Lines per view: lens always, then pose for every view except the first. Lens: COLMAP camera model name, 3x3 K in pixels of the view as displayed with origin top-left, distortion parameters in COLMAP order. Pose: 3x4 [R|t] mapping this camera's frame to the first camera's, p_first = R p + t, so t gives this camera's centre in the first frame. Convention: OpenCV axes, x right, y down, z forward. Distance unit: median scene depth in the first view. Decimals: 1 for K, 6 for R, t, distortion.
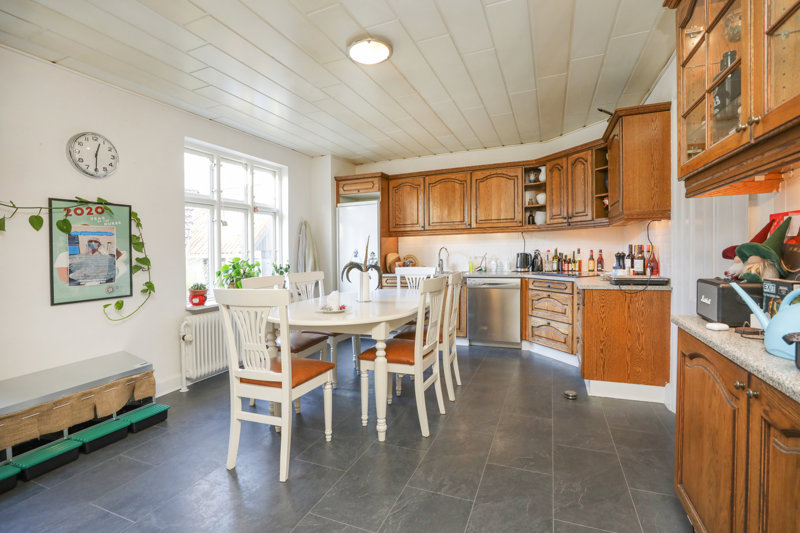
lens RADIAL K [[375.2, 0, 391.2], [0, 375.2, 258.0], [0, 0, 1]] dist [0.001139, -0.000041]
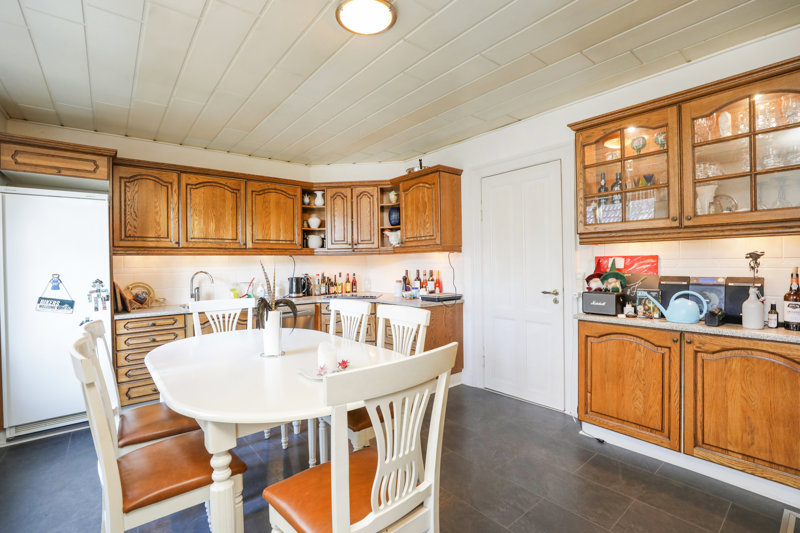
lens RADIAL K [[376.0, 0, 388.0], [0, 376.0, 270.2], [0, 0, 1]] dist [-0.002866, -0.000098]
pose [[0.486659, -0.000313, 0.873592, -0.402405], [0.022252, 0.999680, -0.012038, -0.015843], [-0.873309, 0.025297, 0.486510, 0.361443]]
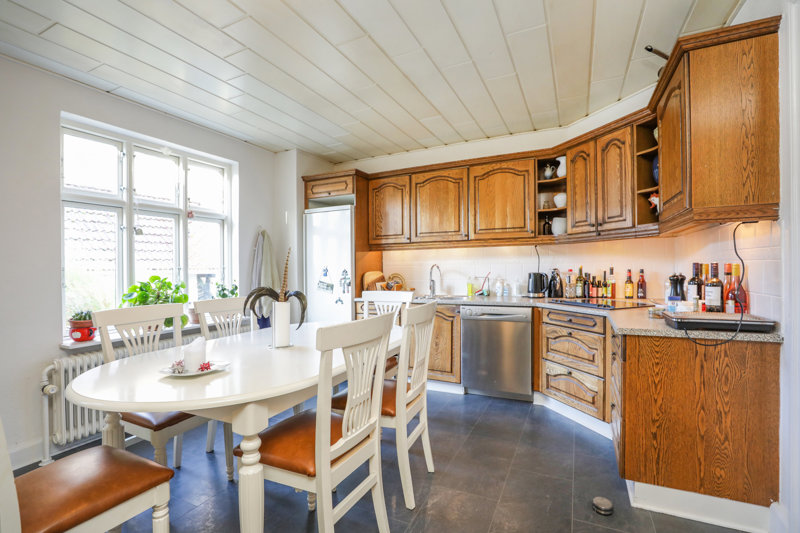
lens RADIAL K [[371.6, 0, 400.0], [0, 371.6, 266.5], [0, 0, 1]] dist [-0.004357, 0.000493]
pose [[0.998972, 0.006880, -0.044804, 0.119699], [-0.007810, 0.999757, -0.020619, -0.009301], [0.044651, 0.020948, 0.998783, 0.260279]]
